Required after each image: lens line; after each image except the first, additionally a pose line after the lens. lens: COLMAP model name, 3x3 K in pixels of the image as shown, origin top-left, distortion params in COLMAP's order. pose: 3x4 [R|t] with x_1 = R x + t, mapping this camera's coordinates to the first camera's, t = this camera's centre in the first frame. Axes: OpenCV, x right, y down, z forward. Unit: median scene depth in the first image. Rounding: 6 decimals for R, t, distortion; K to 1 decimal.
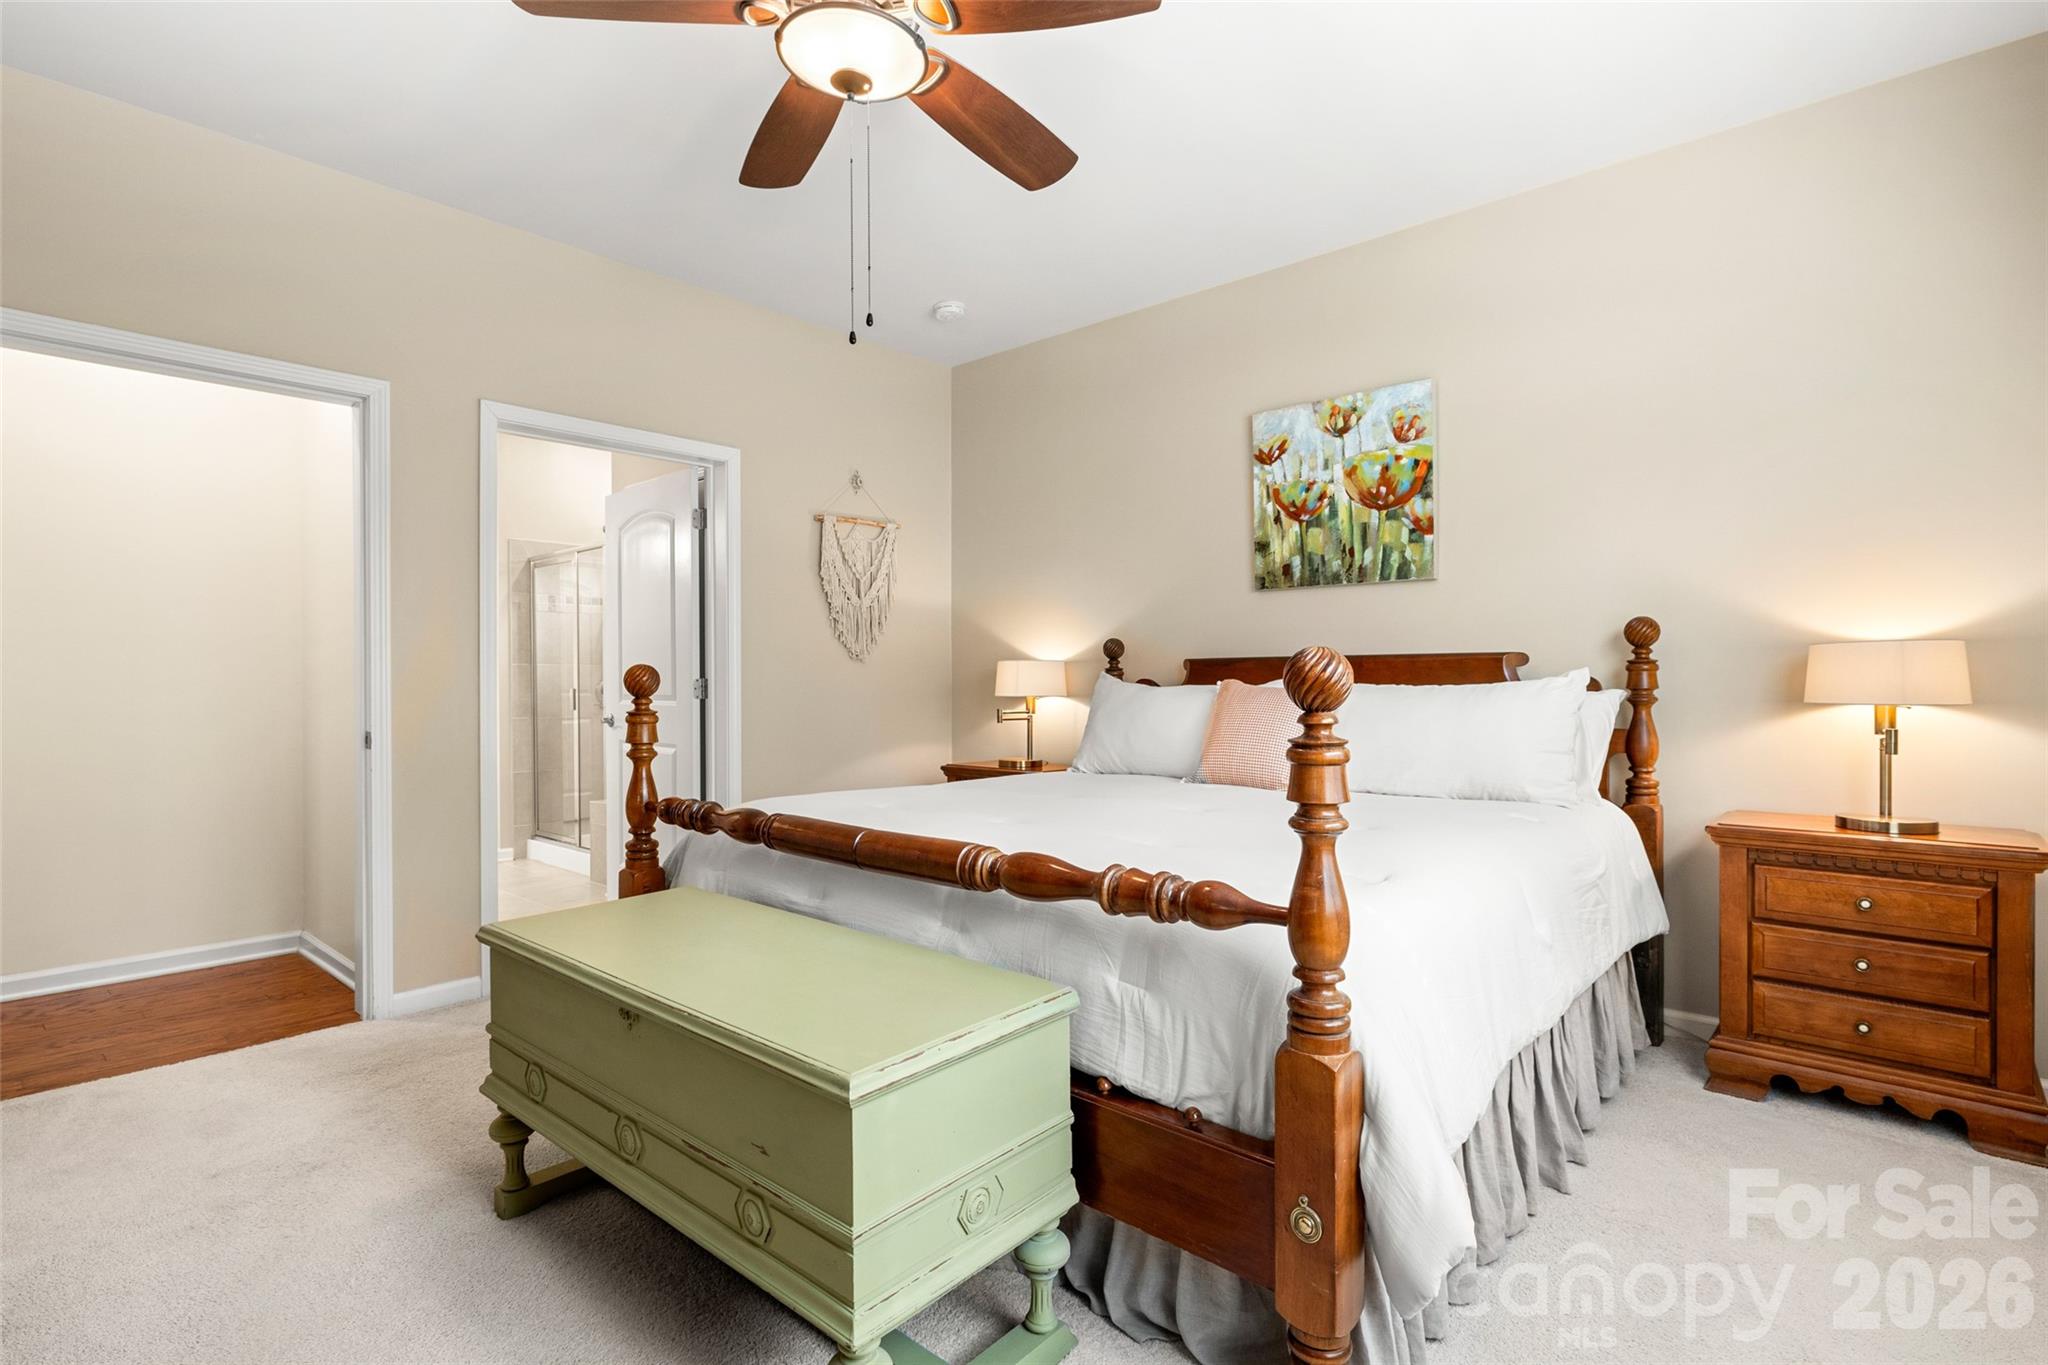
lens RADIAL K [[1202.7, 0, 1024.0], [0, 1202.7, 682.5], [0, 0, 1]] dist [-0.001401, 0.000191]
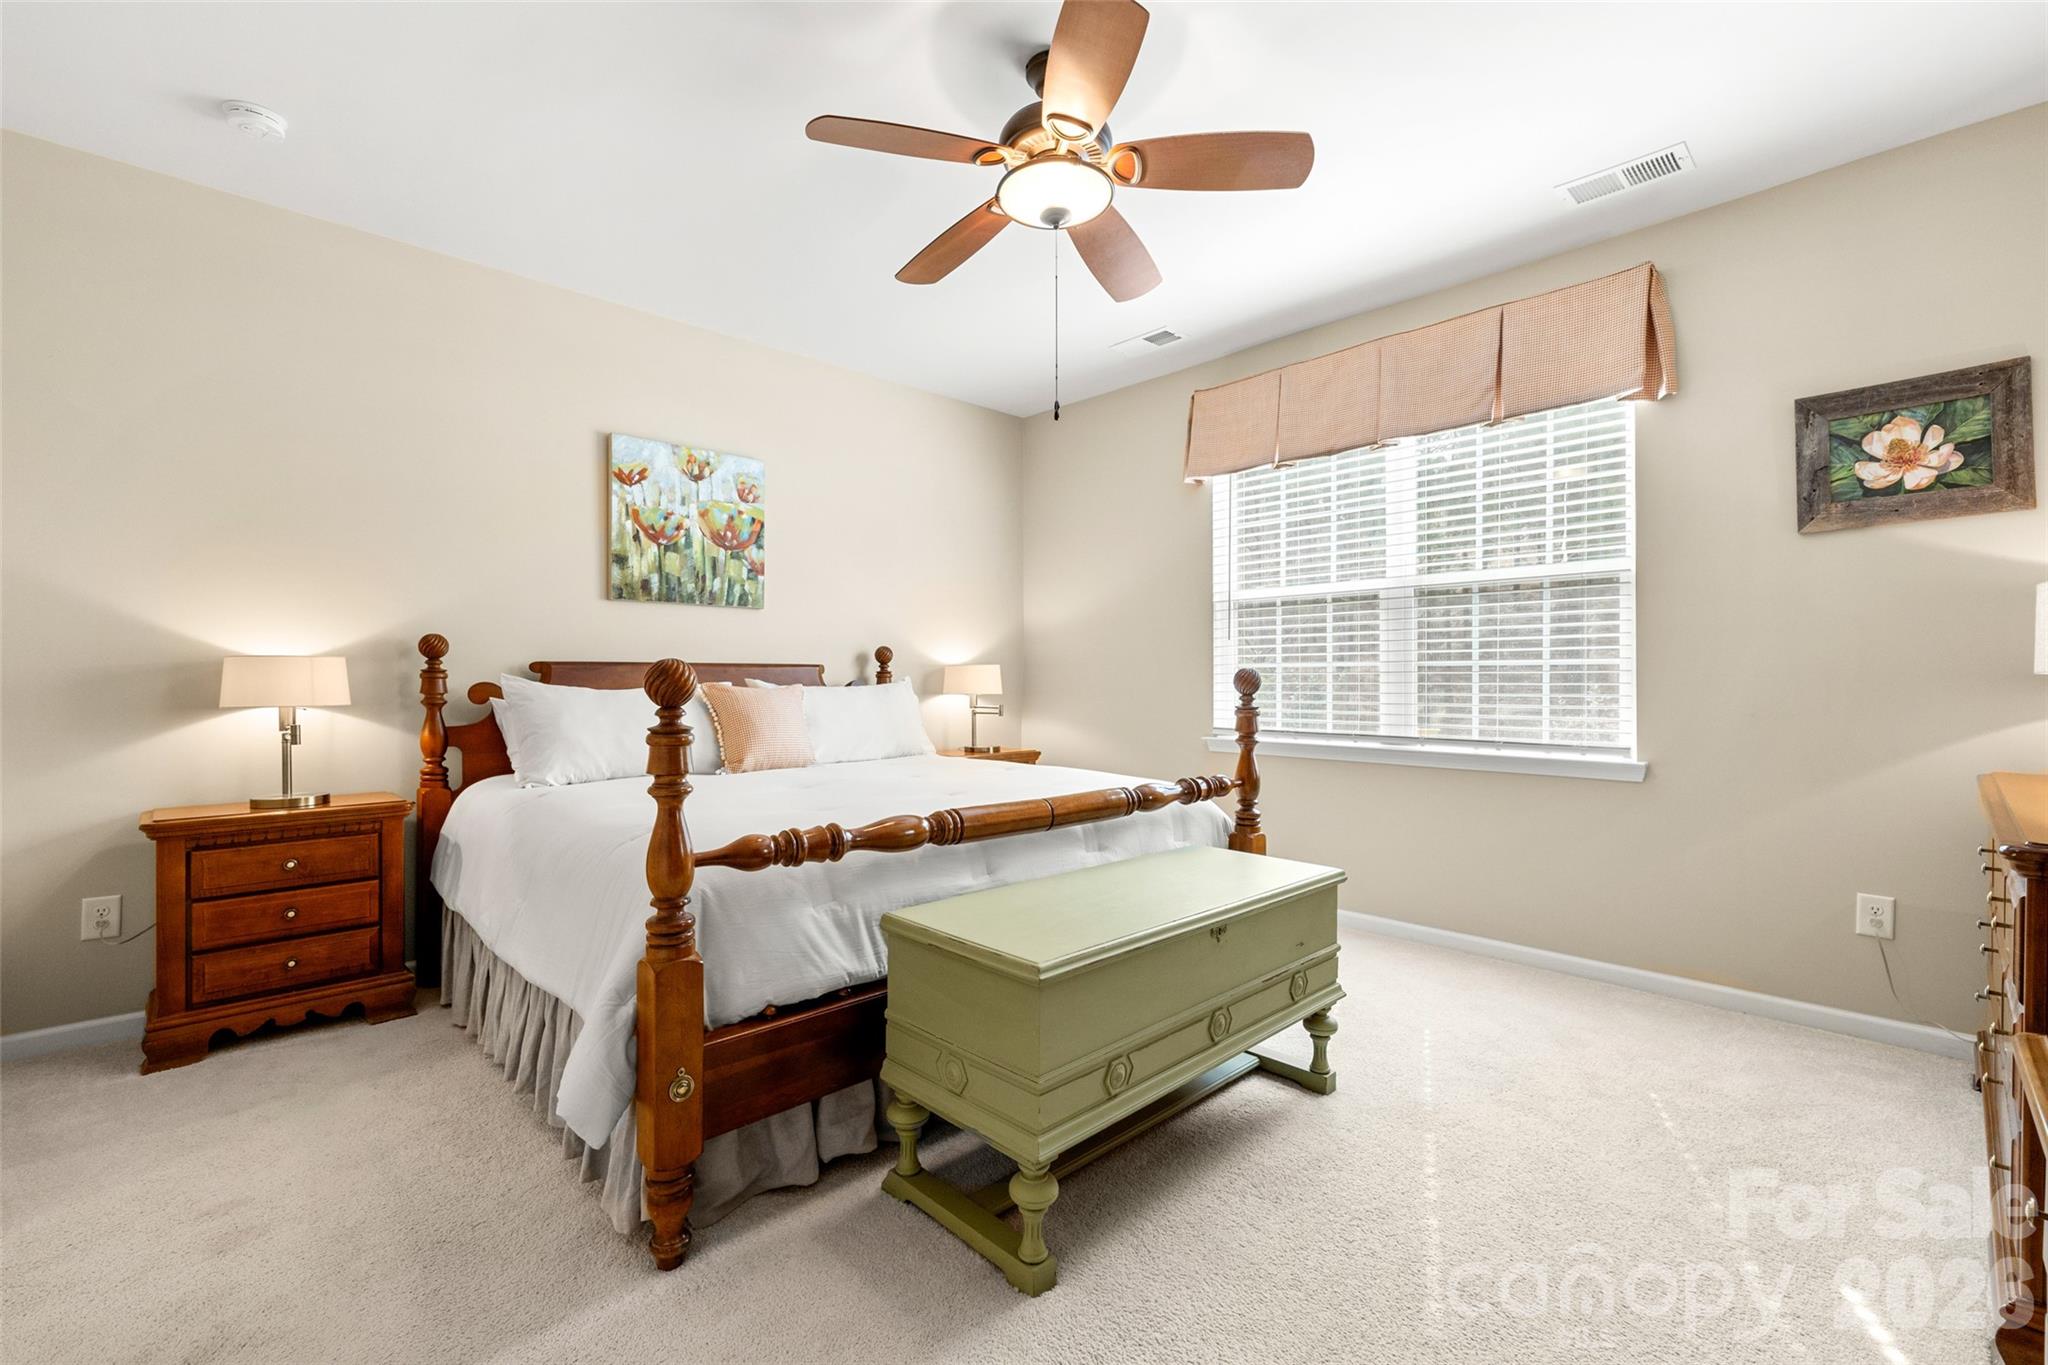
lens RADIAL K [[867.8, 0, 1019.3], [0, 867.8, 673.6], [0, 0, 1]] dist [0.000889, 0.000091]
pose [[-0.003938, 0.013937, 0.999895, -0.599315], [0.005913, 0.999886, -0.013913, 0.002152], [-0.999975, 0.005858, -0.004020, 0.671712]]
